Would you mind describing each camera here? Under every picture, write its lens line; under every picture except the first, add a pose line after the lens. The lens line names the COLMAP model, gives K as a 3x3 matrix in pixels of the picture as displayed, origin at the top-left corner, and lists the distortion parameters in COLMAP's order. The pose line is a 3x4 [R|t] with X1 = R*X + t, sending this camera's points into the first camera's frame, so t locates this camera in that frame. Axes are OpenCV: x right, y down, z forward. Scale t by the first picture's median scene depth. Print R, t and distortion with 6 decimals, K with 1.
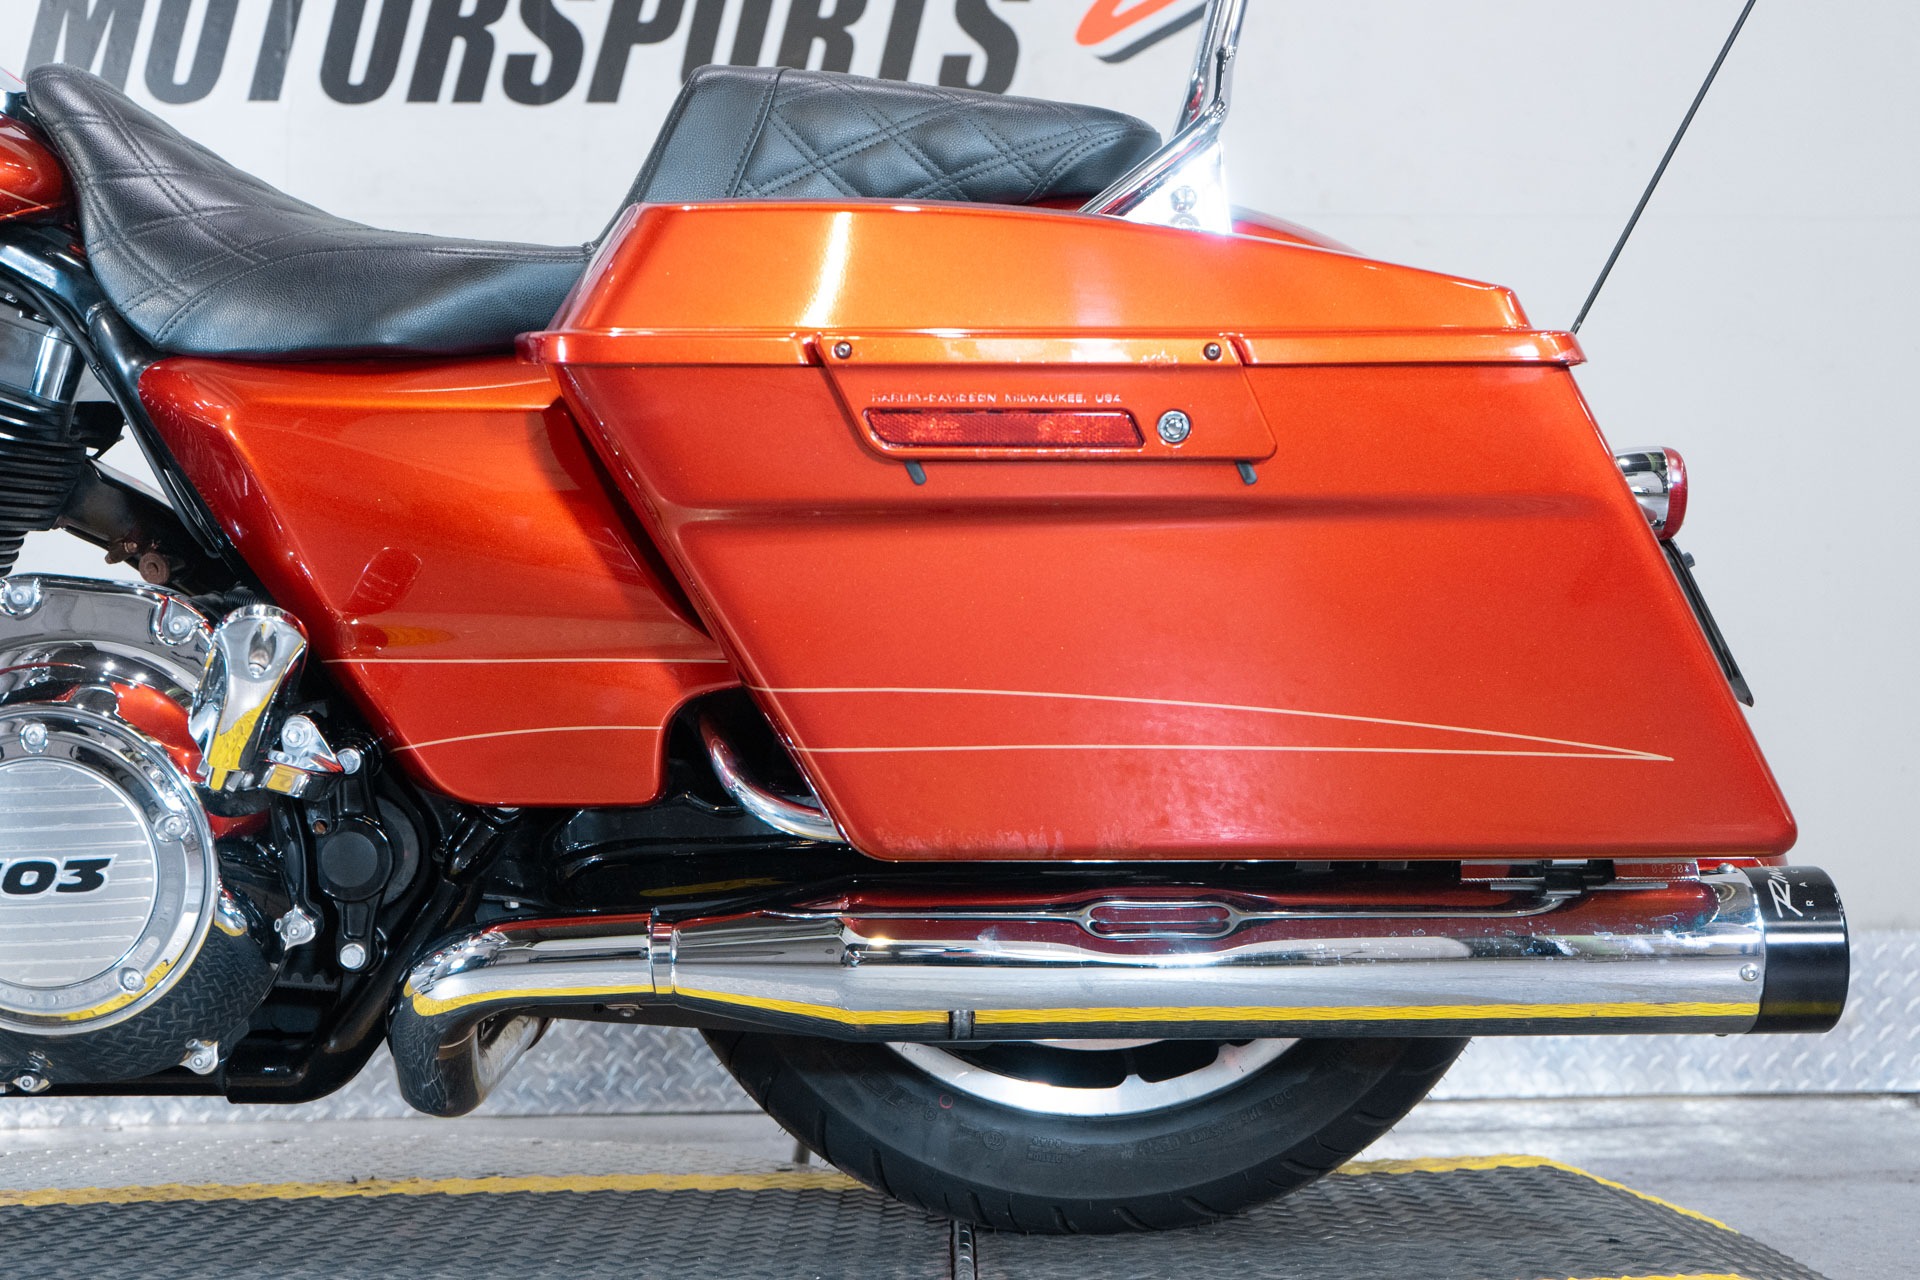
lens RADIAL K [[2521.7, 0, 960.0], [0, 2521.7, 640.0], [0, 0, 1]] dist [0.022880, 0.057087]
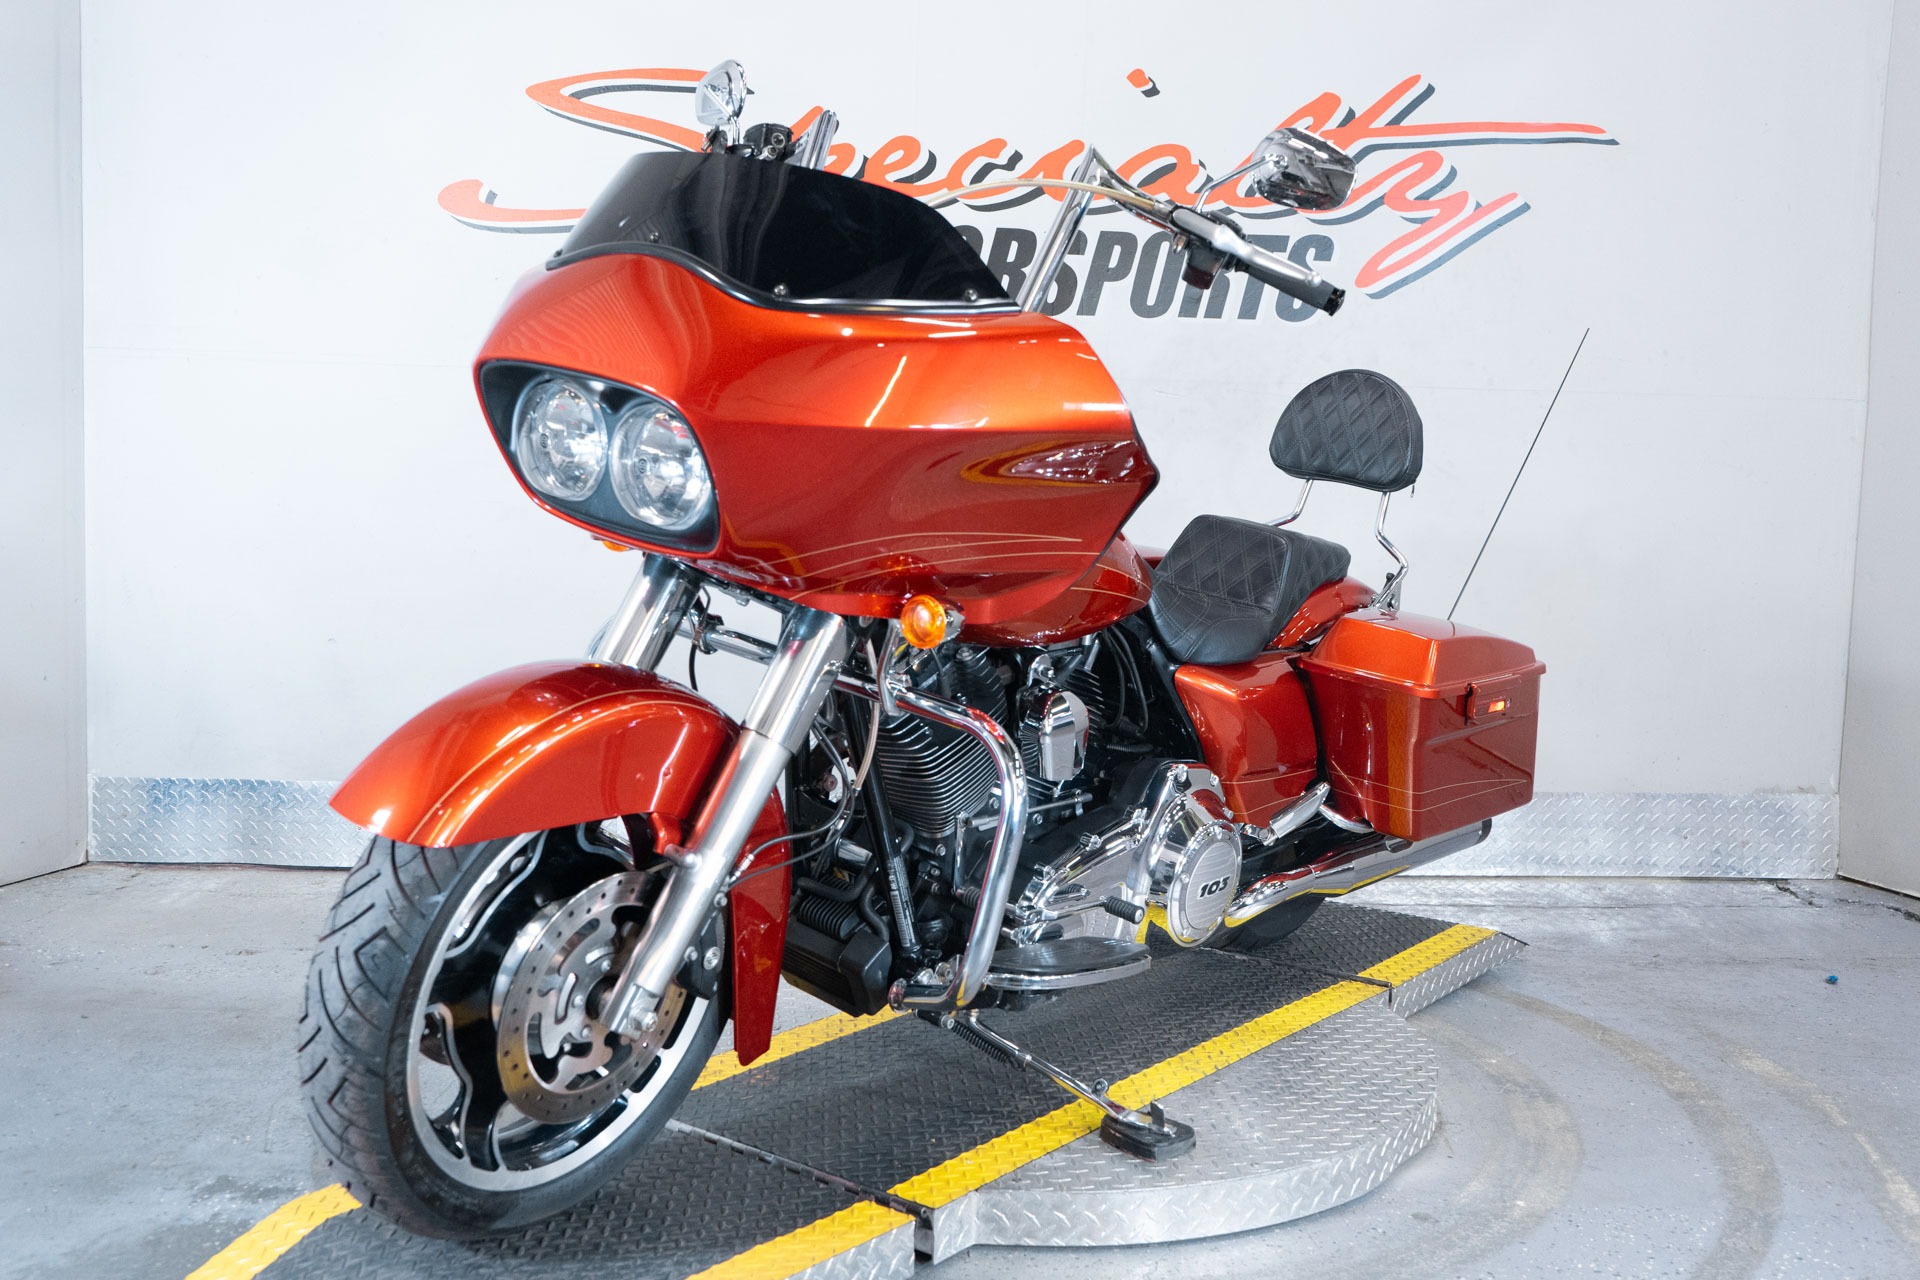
lens RADIAL K [[1822.3, 0, 960.0], [0, 1822.3, 640.0], [0, 0, 1]] dist [0.002814, 0.012744]
pose [[0.999638, 0.026886, -0.000575, -0.232799], [-0.026432, 0.986231, 0.163246, -0.202950], [0.004956, -0.163172, 0.986585, -0.305896]]
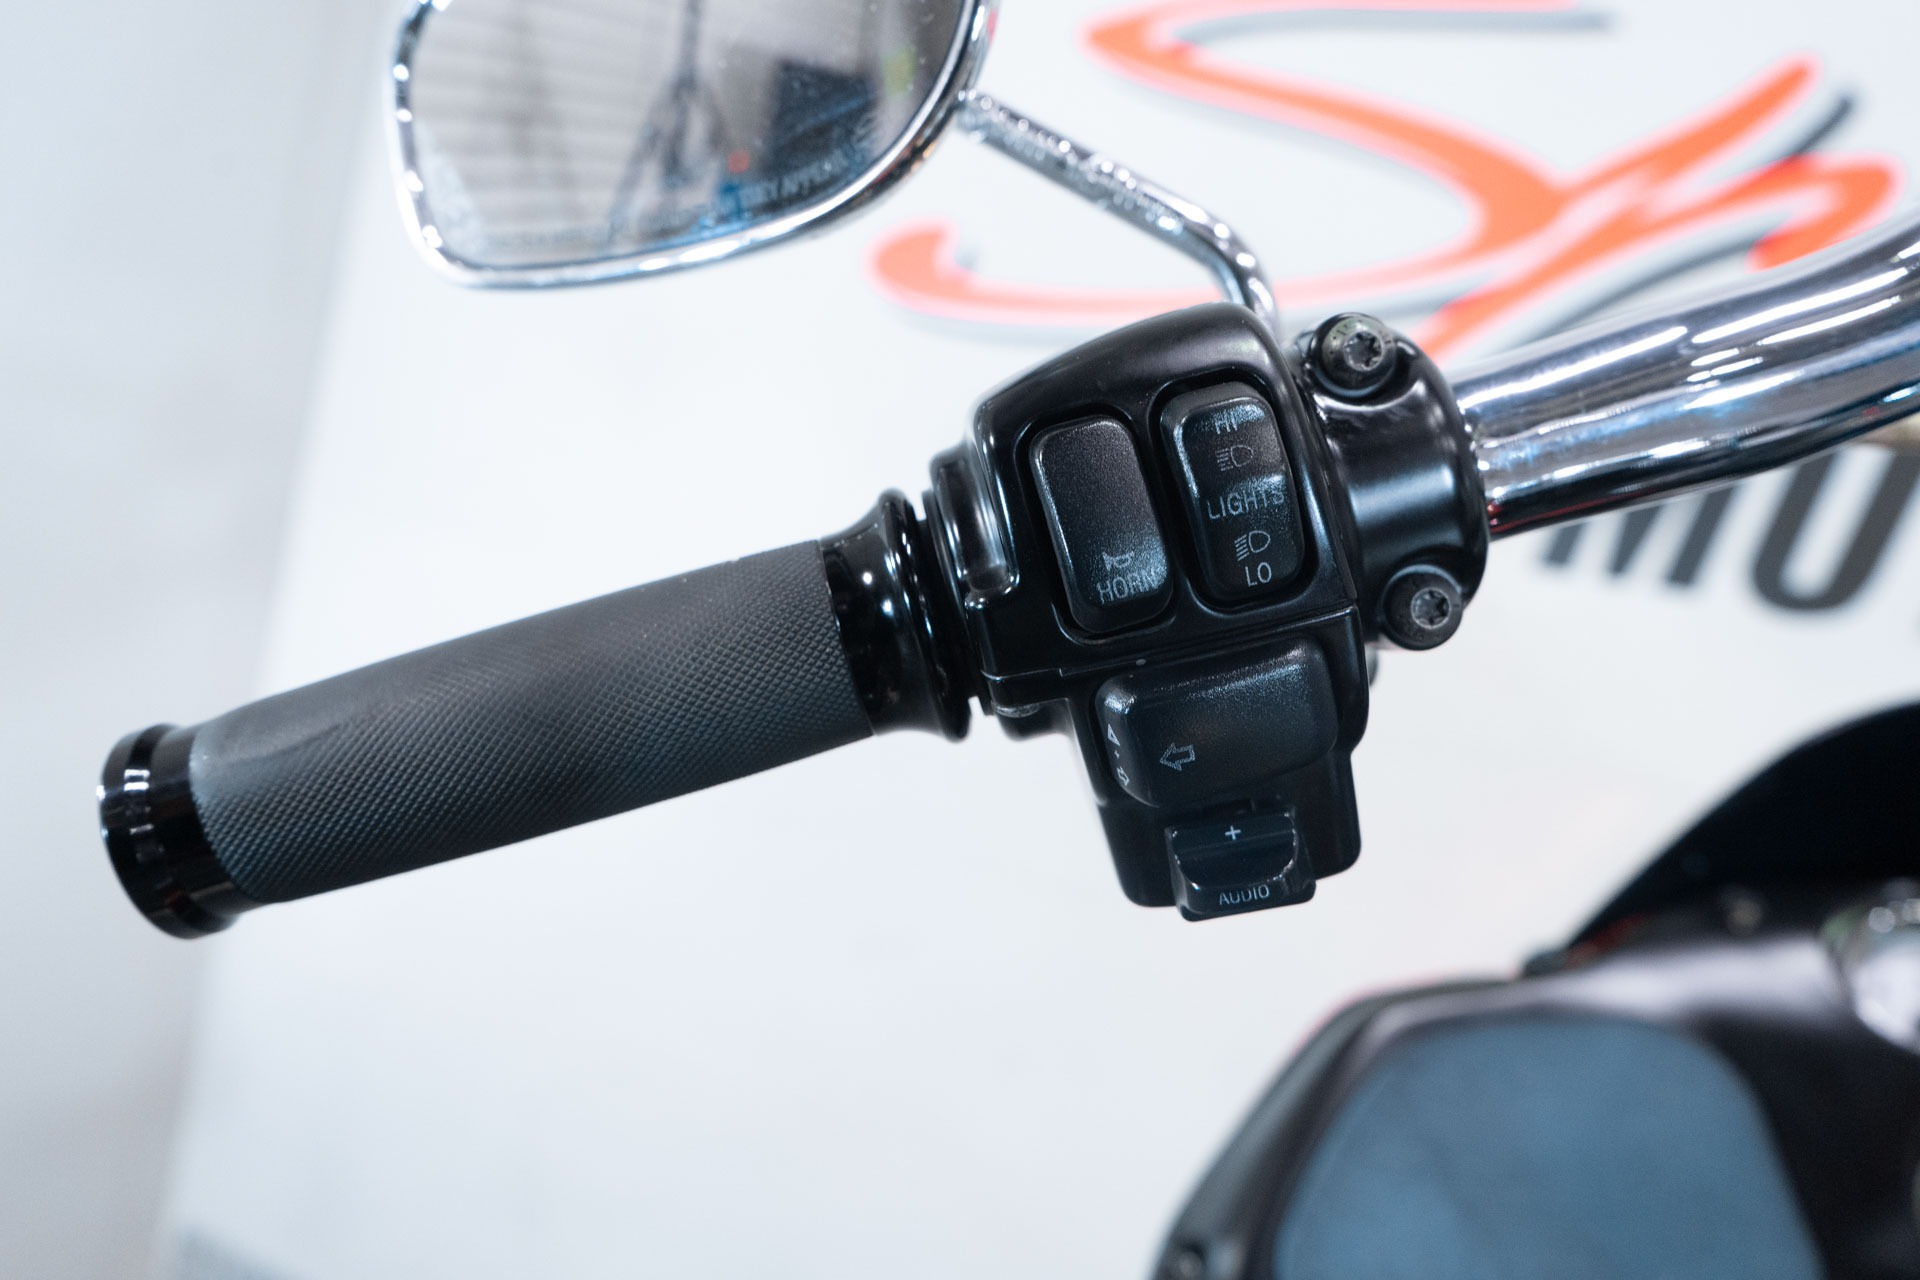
lens RADIAL K [[1560.0, 0, 960.0], [0, 1560.0, 640.0], [0, 0, 1]] dist [-0.009070, -0.008307]
pose [[0.864485, 0.181606, -0.468705, -0.318798], [-0.154106, 0.983305, 0.096760, -0.221388], [0.478452, -0.011417, 0.878039, 0.590554]]
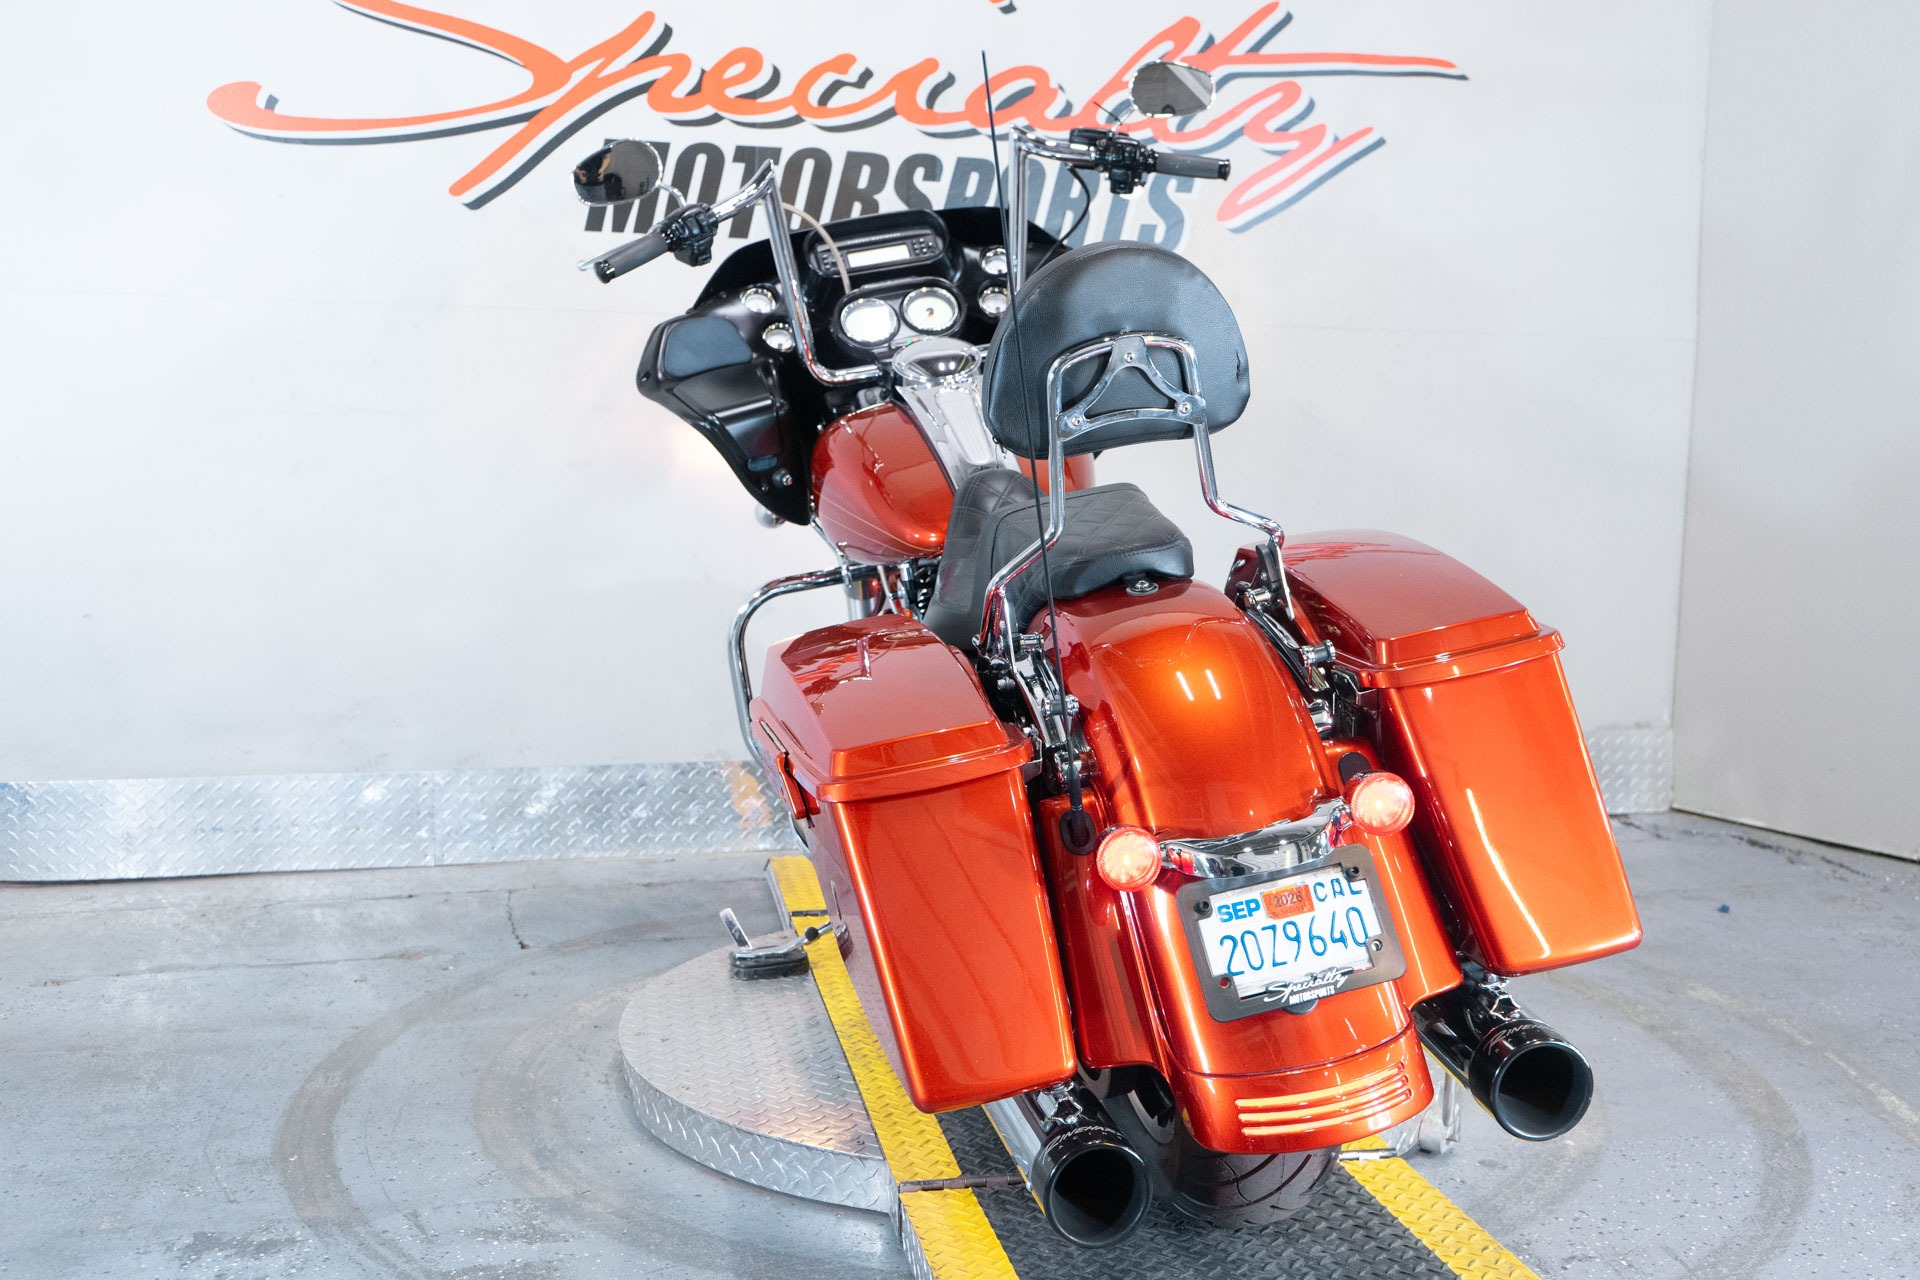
lens RADIAL K [[1982.2, 0, 960.0], [0, 1982.2, 640.0], [0, 0, 1]] dist [-0.001568, 0.038887]
pose [[0.978659, -0.001883, 0.205483, -0.414468], [-0.035967, 0.982952, 0.180309, -0.202769], [-0.202319, -0.183851, 0.961907, -0.305118]]
